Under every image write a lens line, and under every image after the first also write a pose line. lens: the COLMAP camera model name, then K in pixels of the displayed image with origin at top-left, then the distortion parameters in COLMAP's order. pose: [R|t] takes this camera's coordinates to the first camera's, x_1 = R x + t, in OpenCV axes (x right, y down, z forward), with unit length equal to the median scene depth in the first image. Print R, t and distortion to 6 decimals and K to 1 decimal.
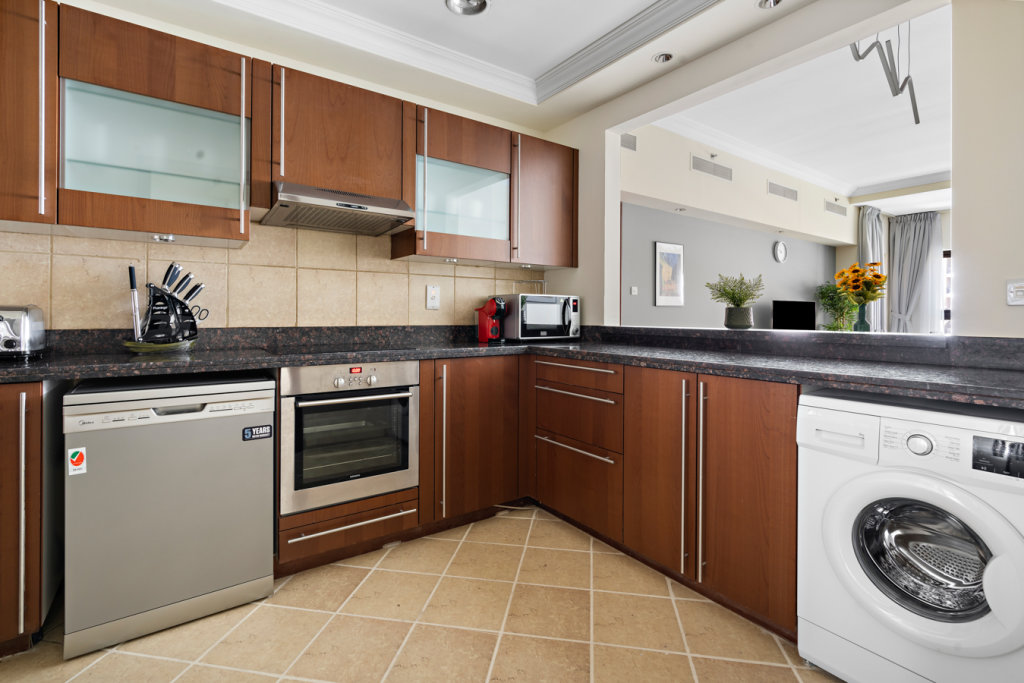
lens RADIAL K [[471.4, 0, 494.5], [0, 471.4, 321.8], [0, 0, 1]] dist [-0.000234, 0.000359]
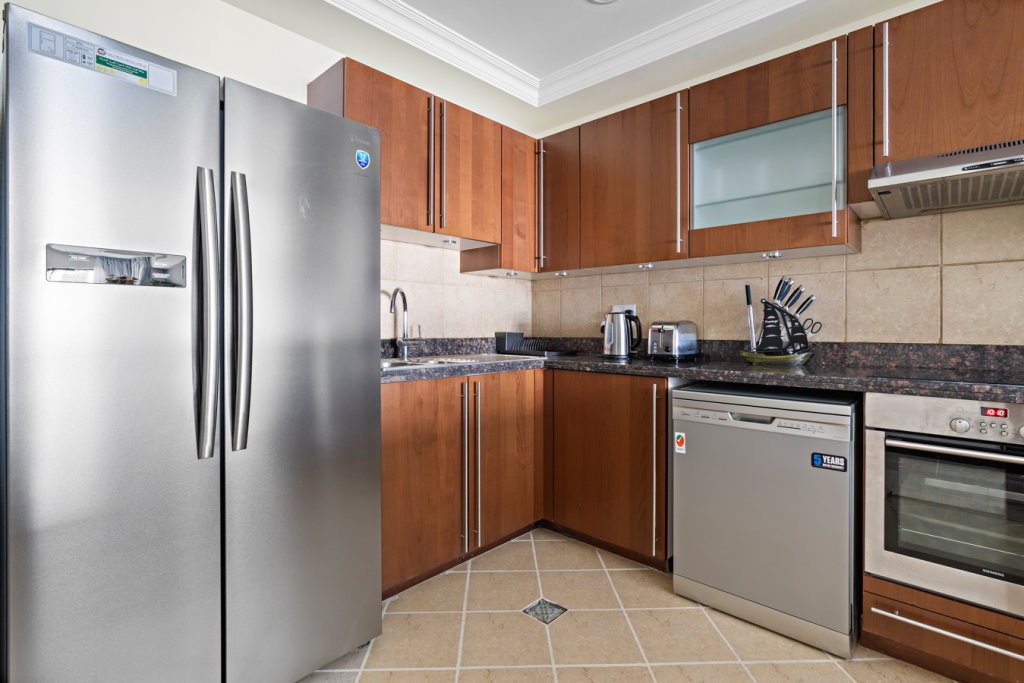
lens RADIAL K [[478.7, 0, 513.8], [0, 478.7, 331.4], [0, 0, 1]] dist [0.002802, 0.000609]
pose [[0.228440, 0.006333, -0.973537, 0.212718], [-0.012622, 0.999914, 0.003543, -0.003910], [0.973476, 0.011479, 0.228500, 0.199995]]
